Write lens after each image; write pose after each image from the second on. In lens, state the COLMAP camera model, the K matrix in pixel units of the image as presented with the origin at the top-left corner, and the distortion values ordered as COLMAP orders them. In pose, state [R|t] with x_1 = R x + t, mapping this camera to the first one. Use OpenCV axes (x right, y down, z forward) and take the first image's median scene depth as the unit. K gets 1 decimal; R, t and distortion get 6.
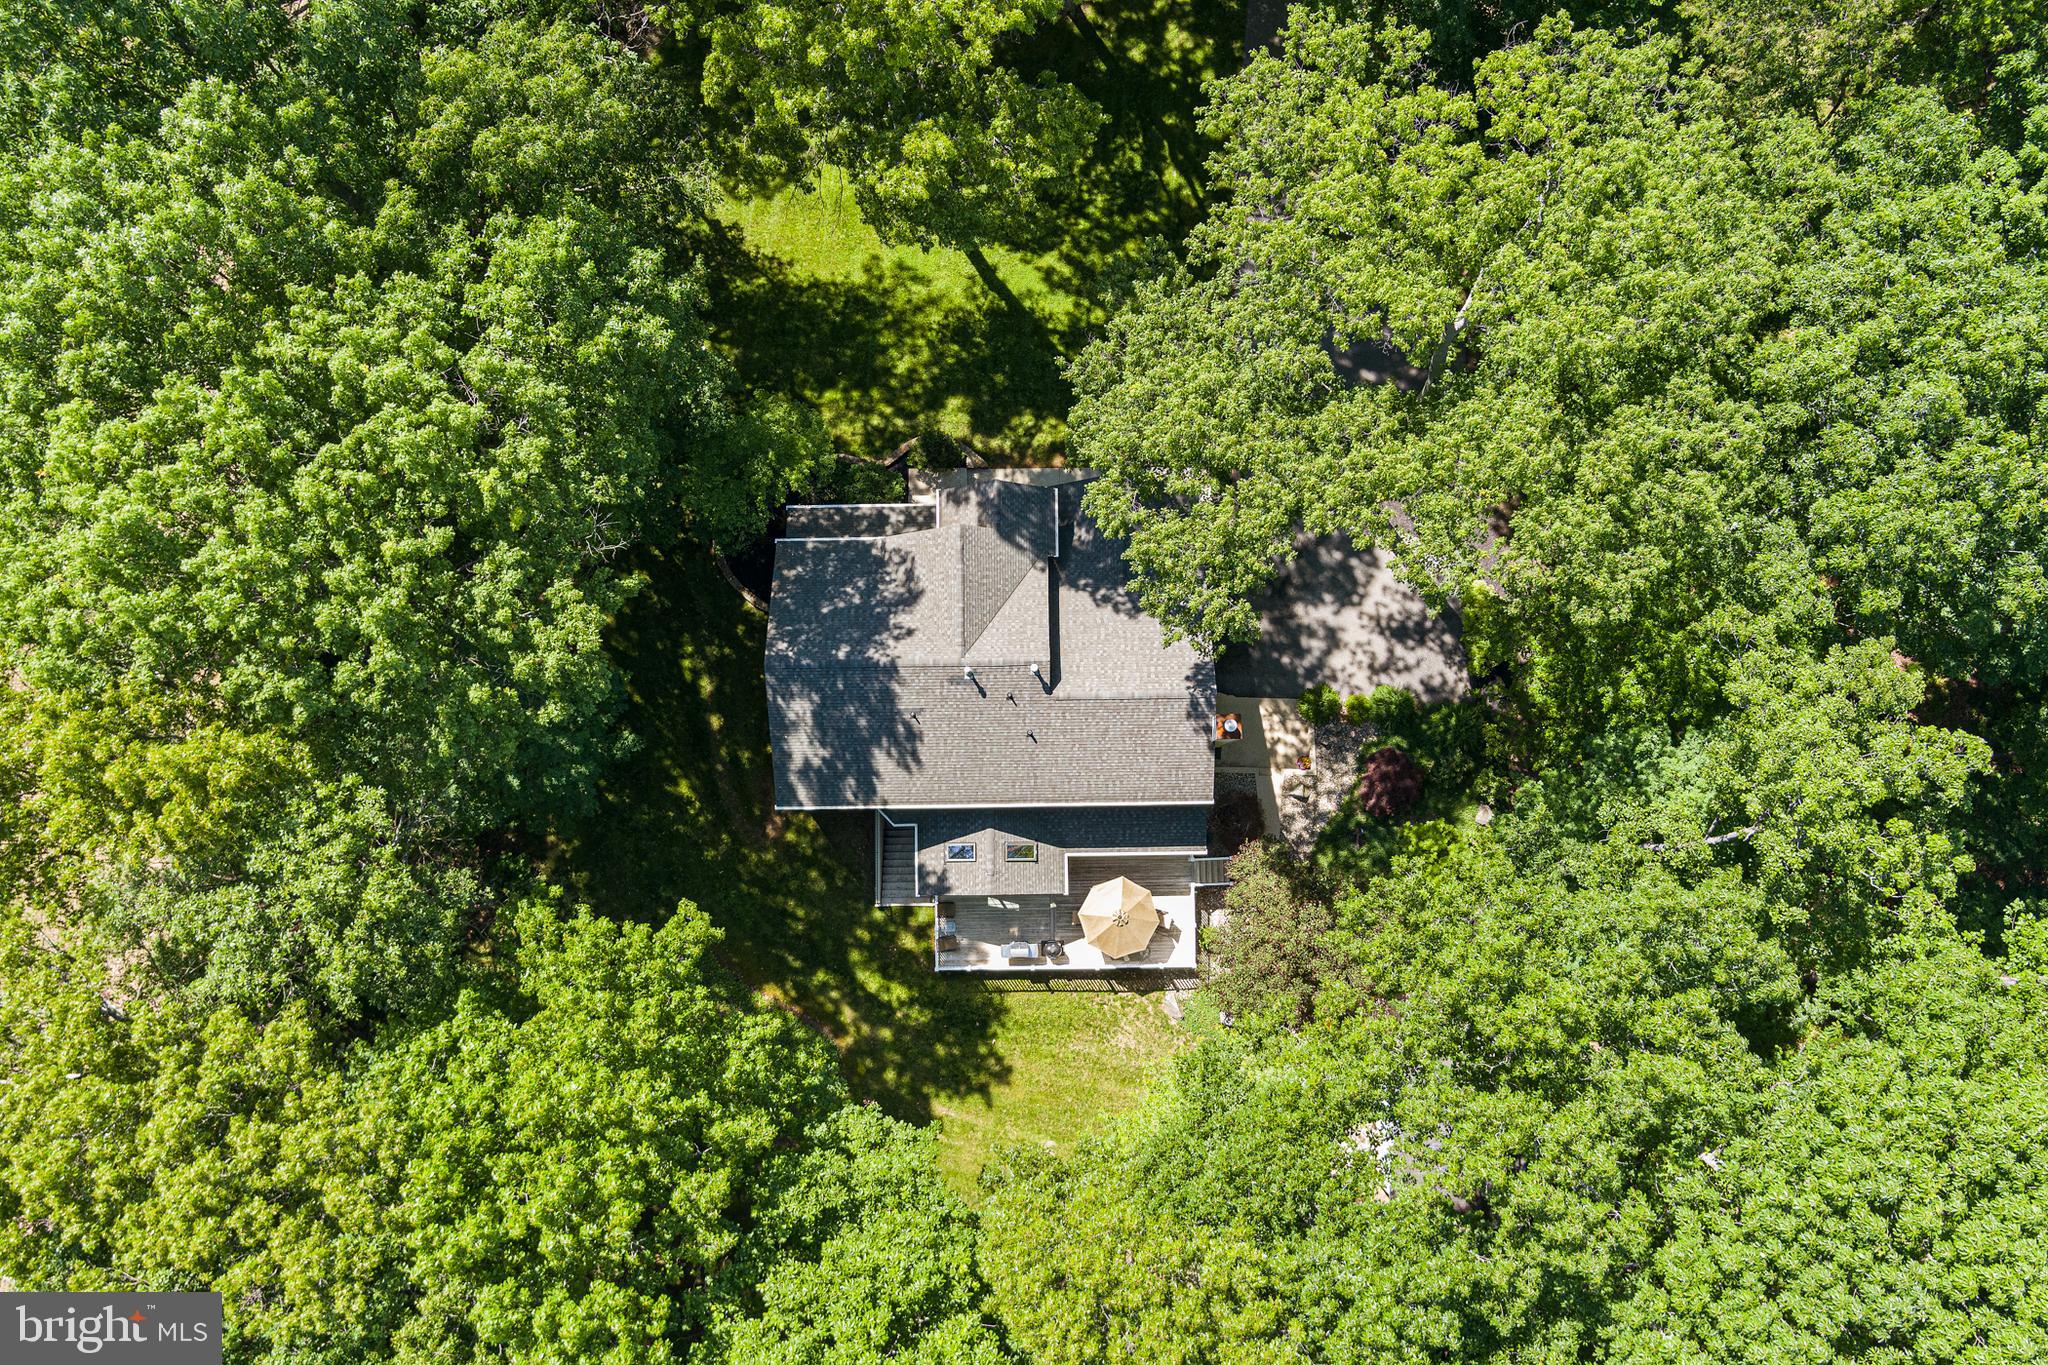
lens RADIAL K [[1654.0, 0, 1024.0], [0, 1654.0, 682.5], [0, 0, 1]] dist [-0.075327, -0.002016]
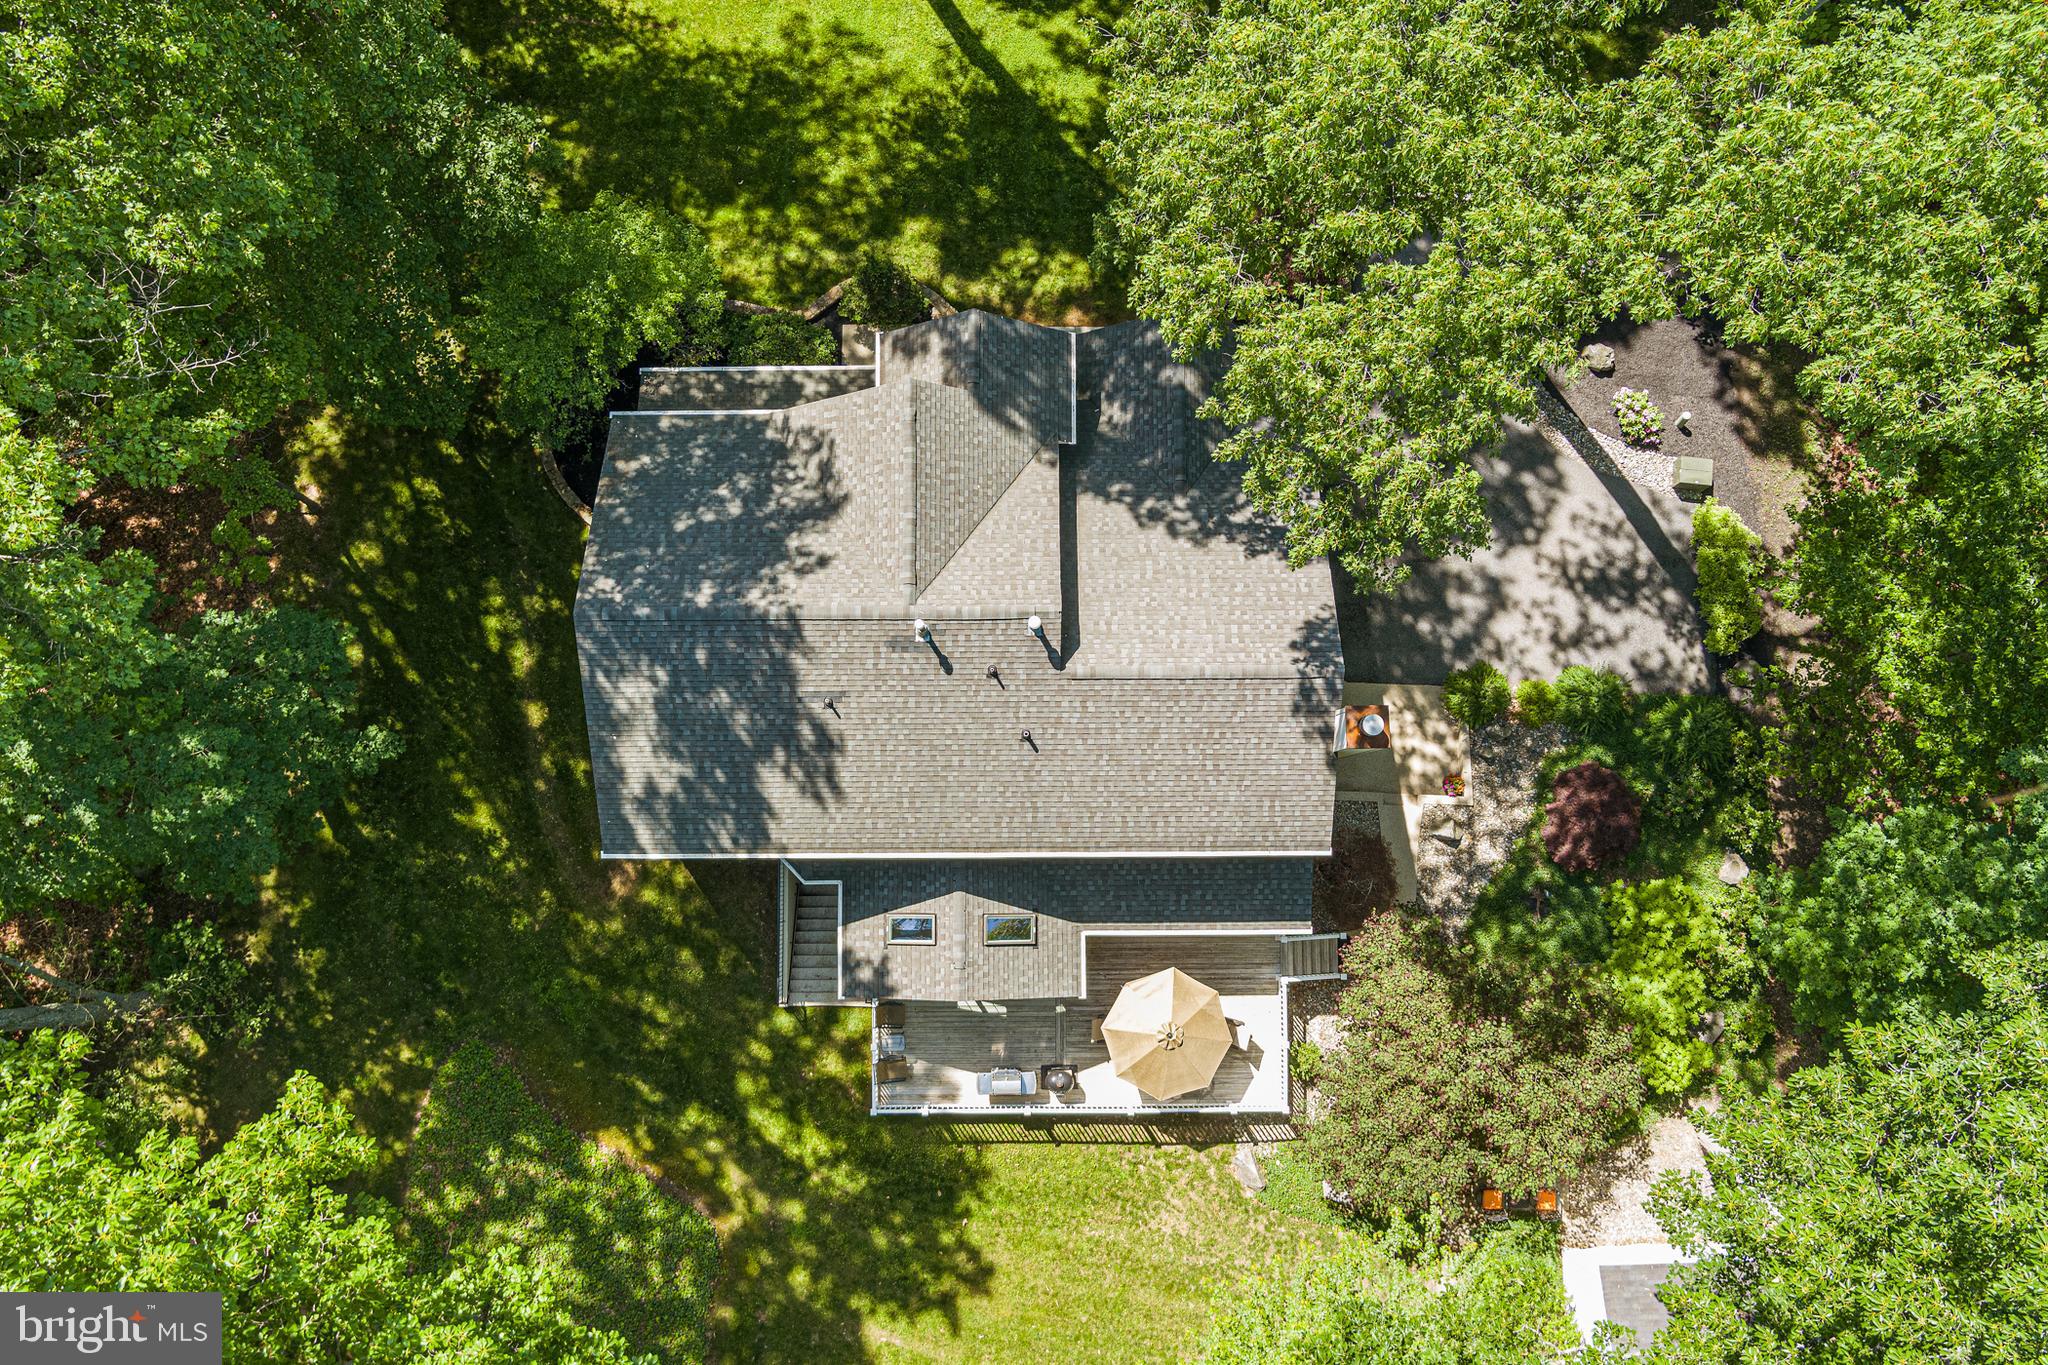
lens RADIAL K [[1654.0, 0, 1024.0], [0, 1654.0, 682.5], [0, 0, 1]] dist [-0.075327, -0.002016]
pose [[0.999960, 0.008883, 0.000878, 0.001957], [-0.008882, 0.999959, -0.001555, 0.011017], [-0.000892, 0.001547, 0.999998, 0.368807]]
